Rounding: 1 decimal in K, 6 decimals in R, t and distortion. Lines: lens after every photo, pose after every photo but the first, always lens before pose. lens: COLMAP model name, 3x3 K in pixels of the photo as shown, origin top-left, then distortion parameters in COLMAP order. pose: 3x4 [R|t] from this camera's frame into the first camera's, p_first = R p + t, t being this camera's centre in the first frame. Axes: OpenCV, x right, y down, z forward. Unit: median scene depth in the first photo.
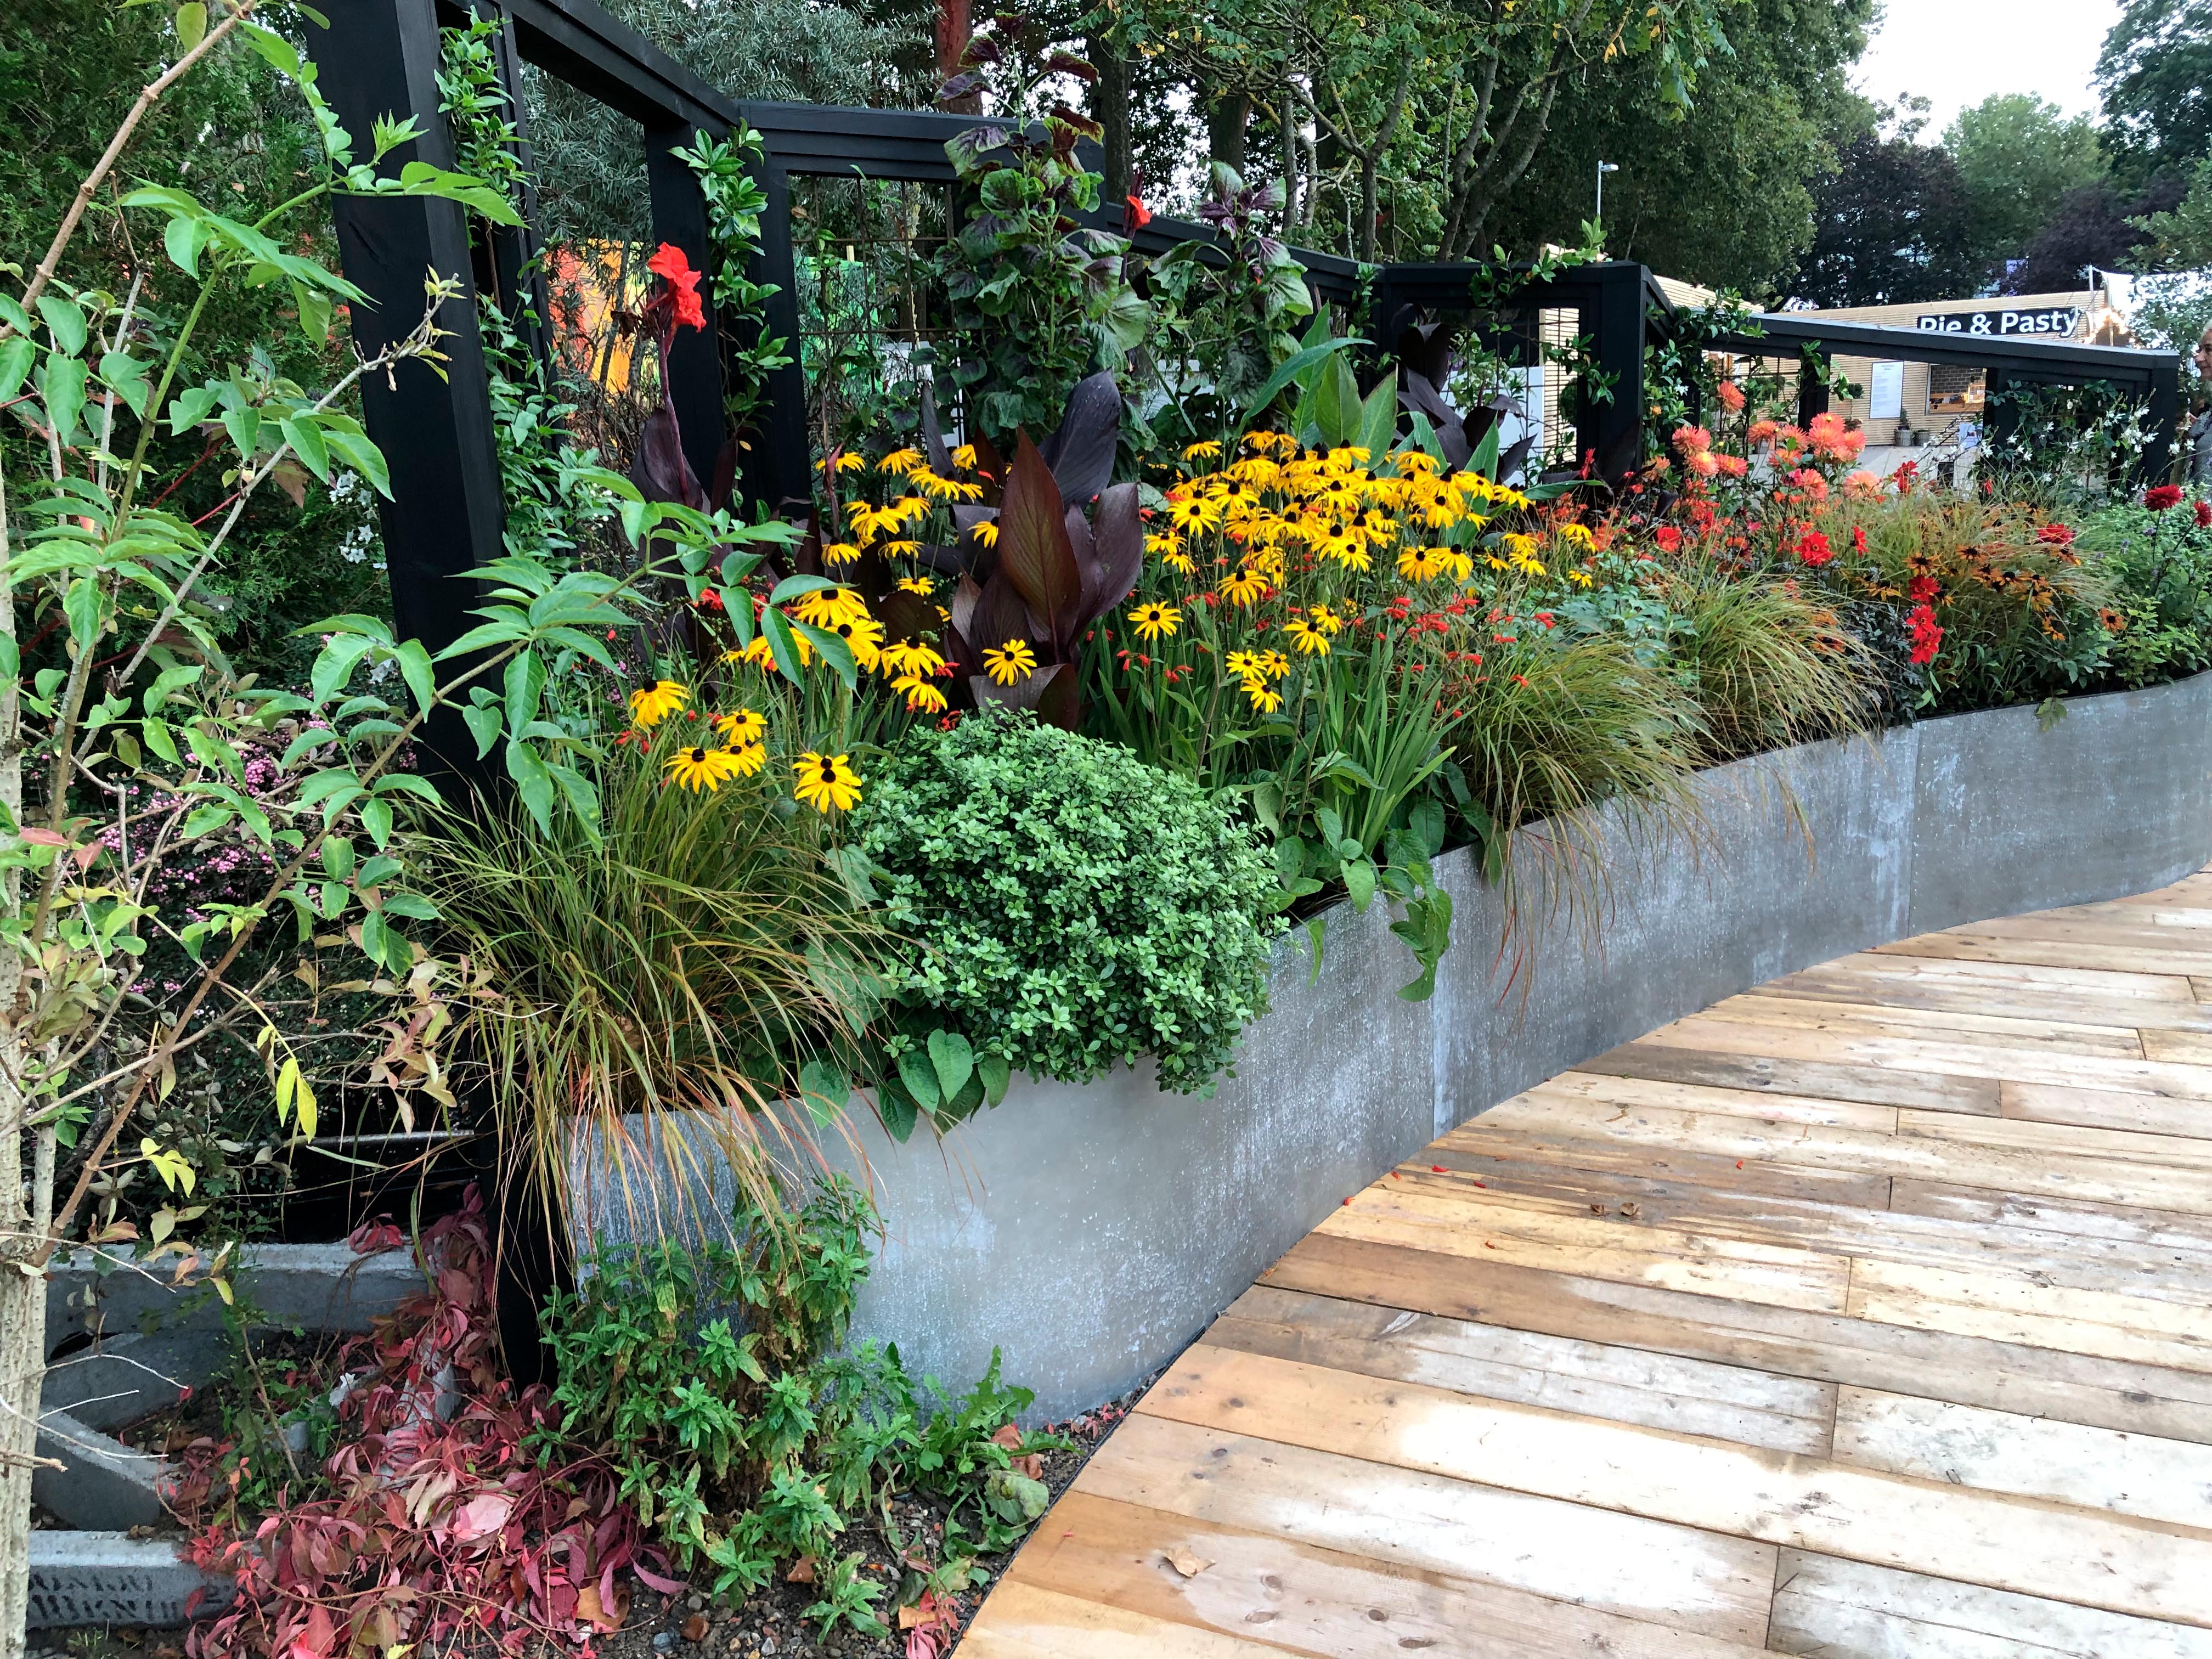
lens RADIAL K [[1808.0, 0, 1114.9], [0, 1808.0, 836.9], [0, 0, 1]] dist [0.027351, -0.033173]
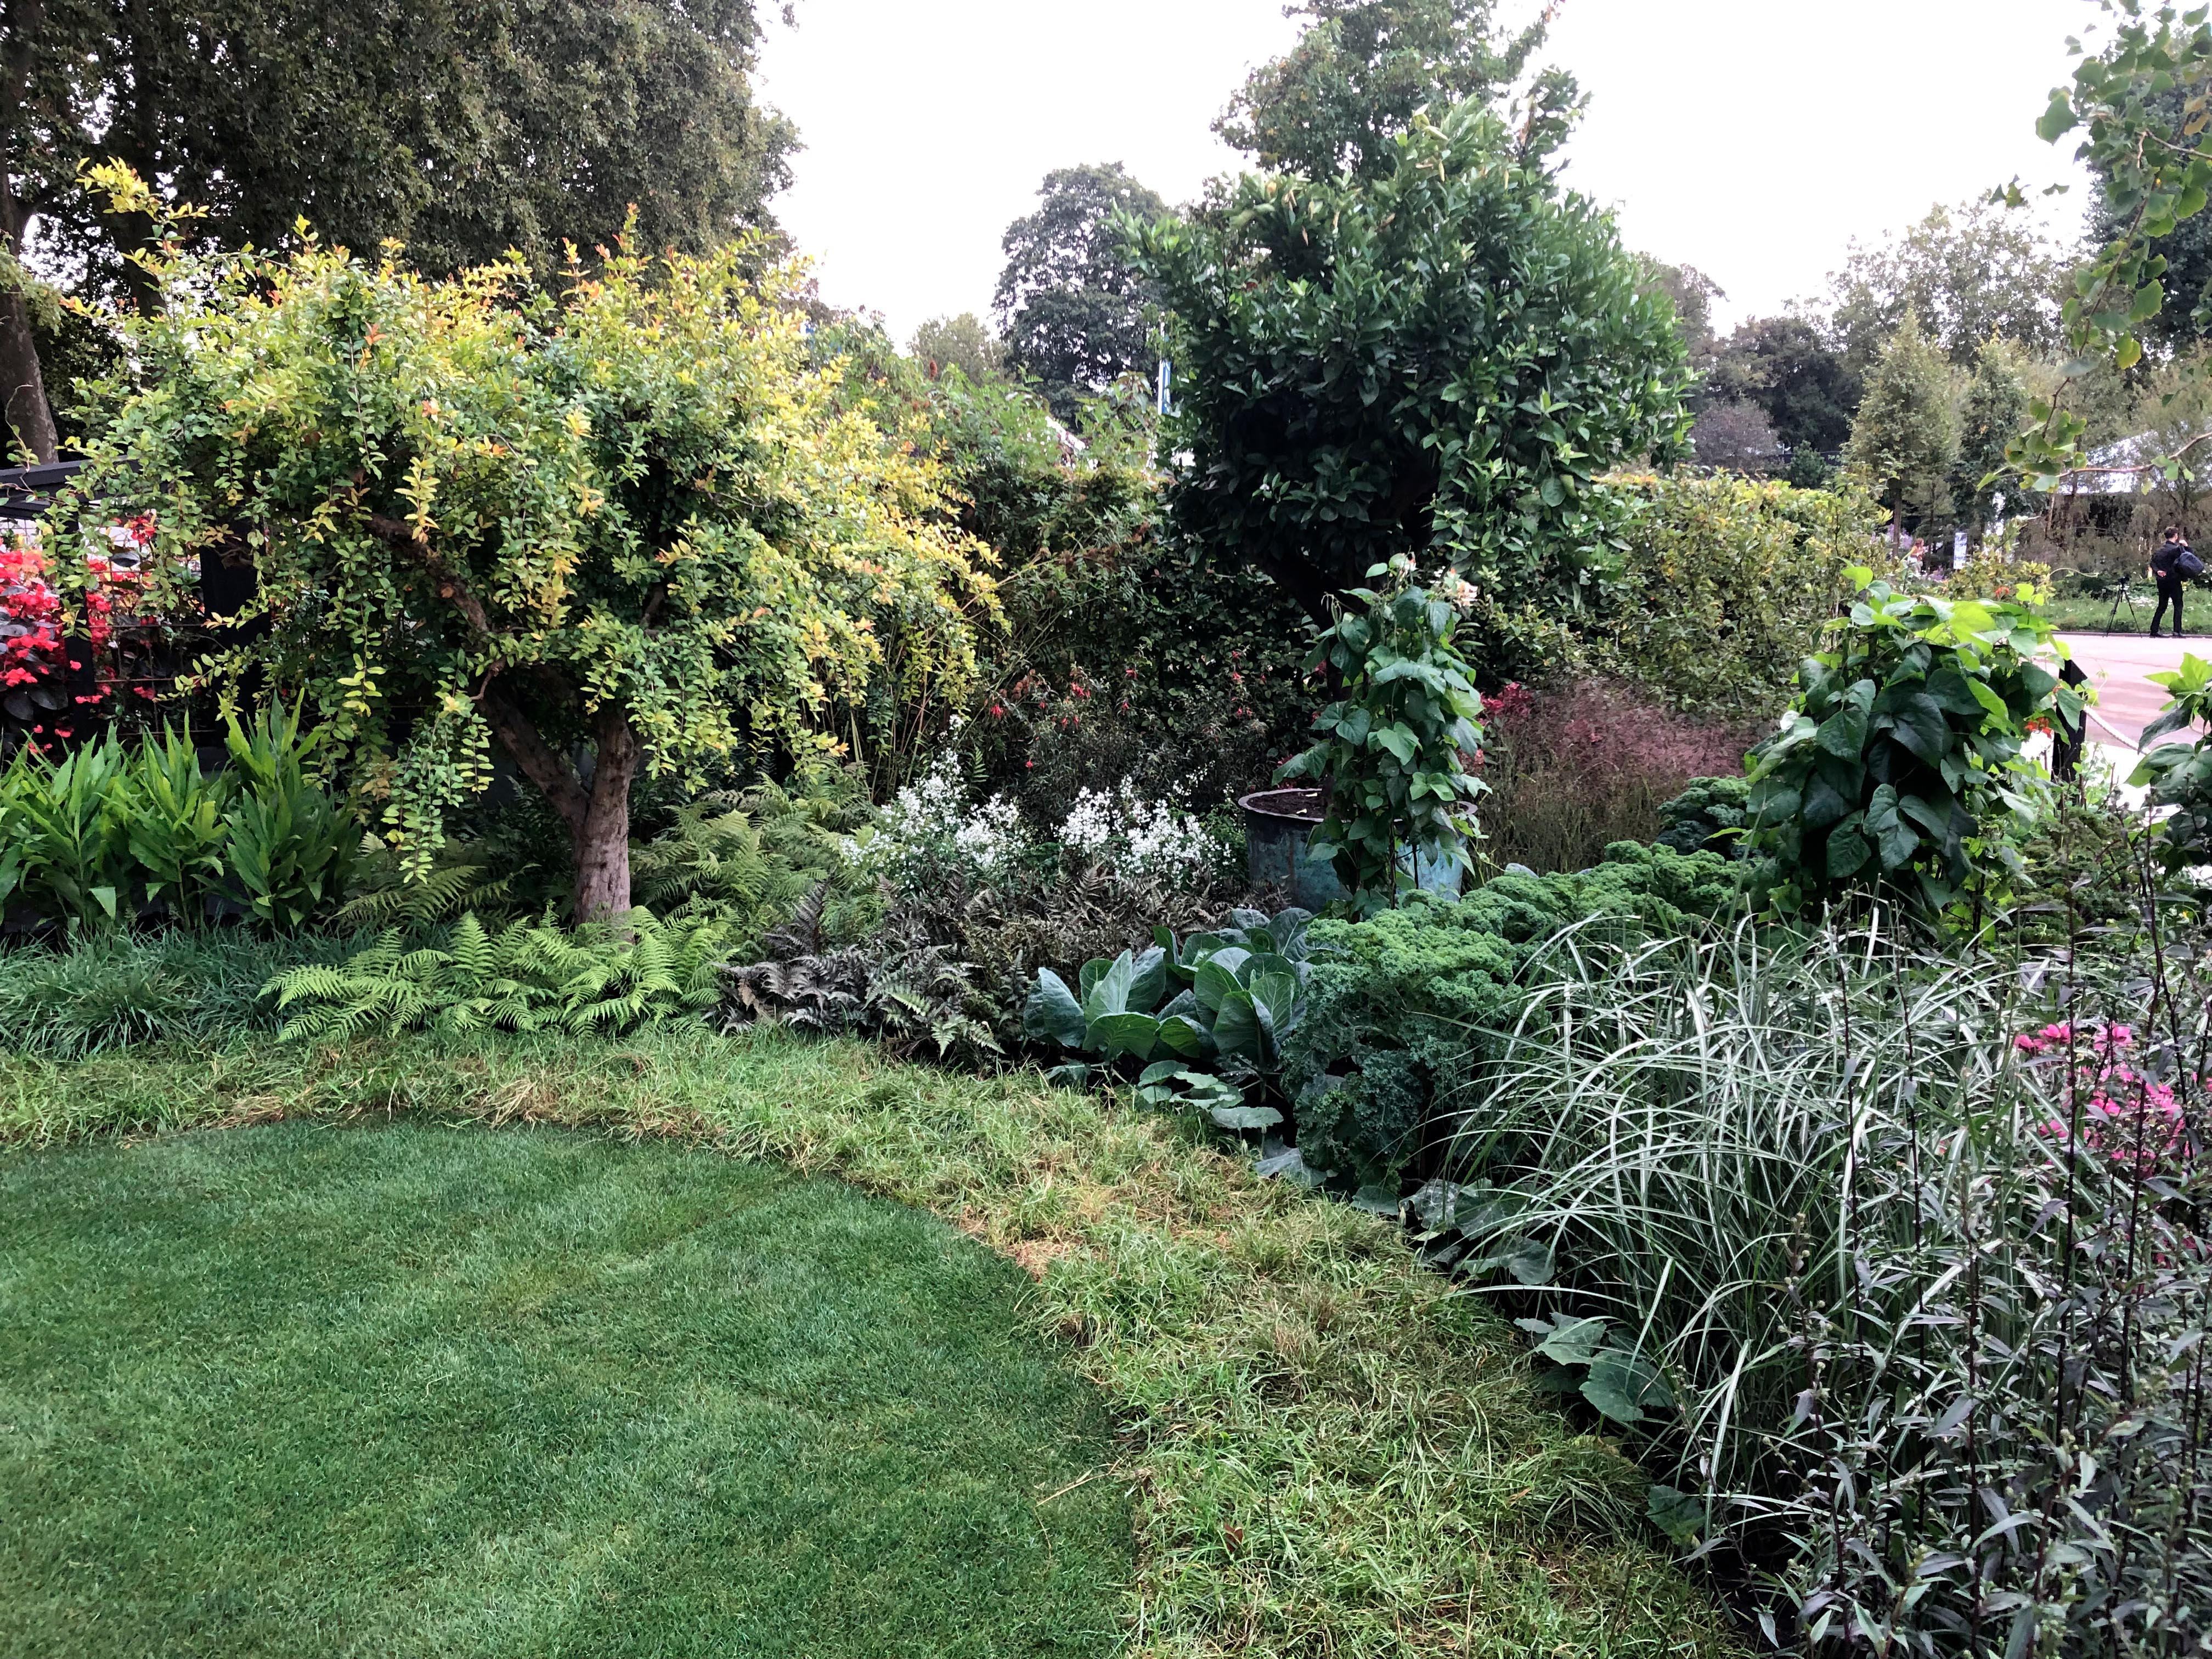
lens RADIAL K [[1808.0, 0, 1101.5], [0, 1808.0, 812.8], [0, 0, 1]] dist [0.027351, -0.033173]
pose [[0.893169, -0.029626, 0.448743, 1.166199], [0.071149, 0.994570, -0.075953, 0.616130], [-0.444056, 0.099766, 0.890427, -2.724183]]
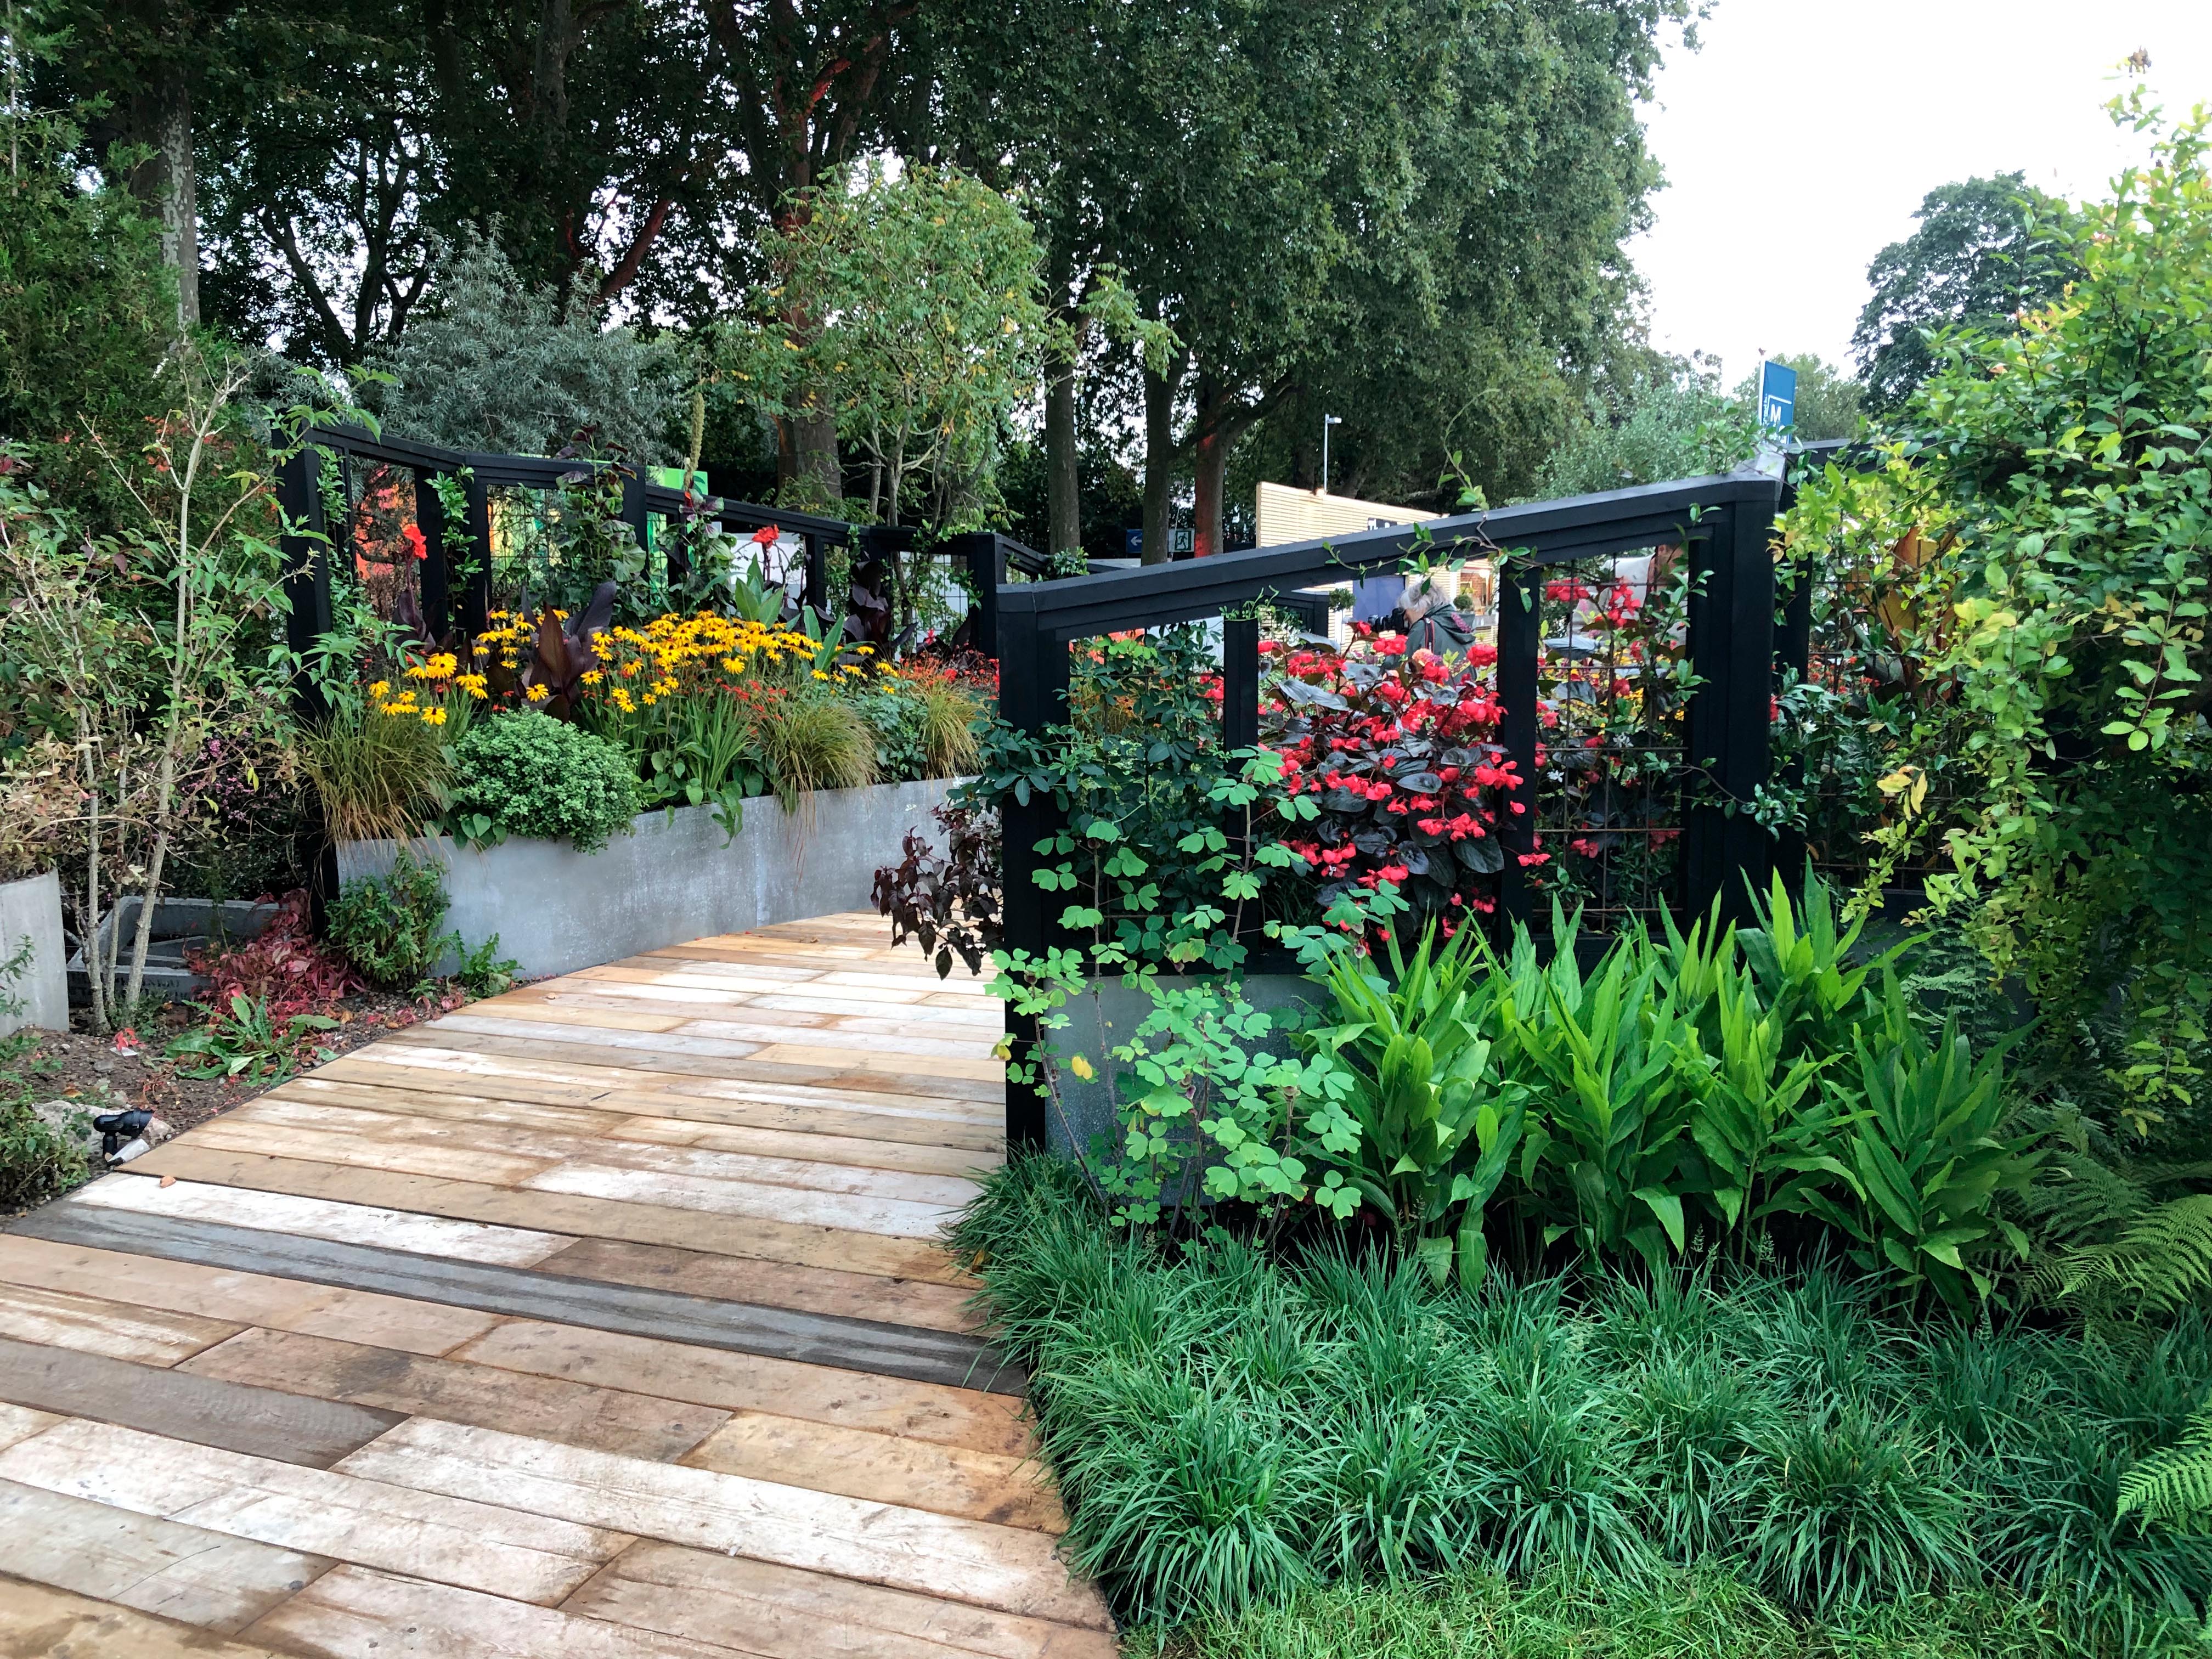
lens RADIAL K [[1808.0, 0, 1105.8], [0, 1808.0, 828.8], [0, 0, 1]] dist [0.027351, -0.033173]
pose [[0.998022, 0.033054, 0.053482, 0.707469], [-0.027186, 0.993892, -0.106955, 0.397420], [-0.056691, 0.105290, 0.992824, -1.797747]]
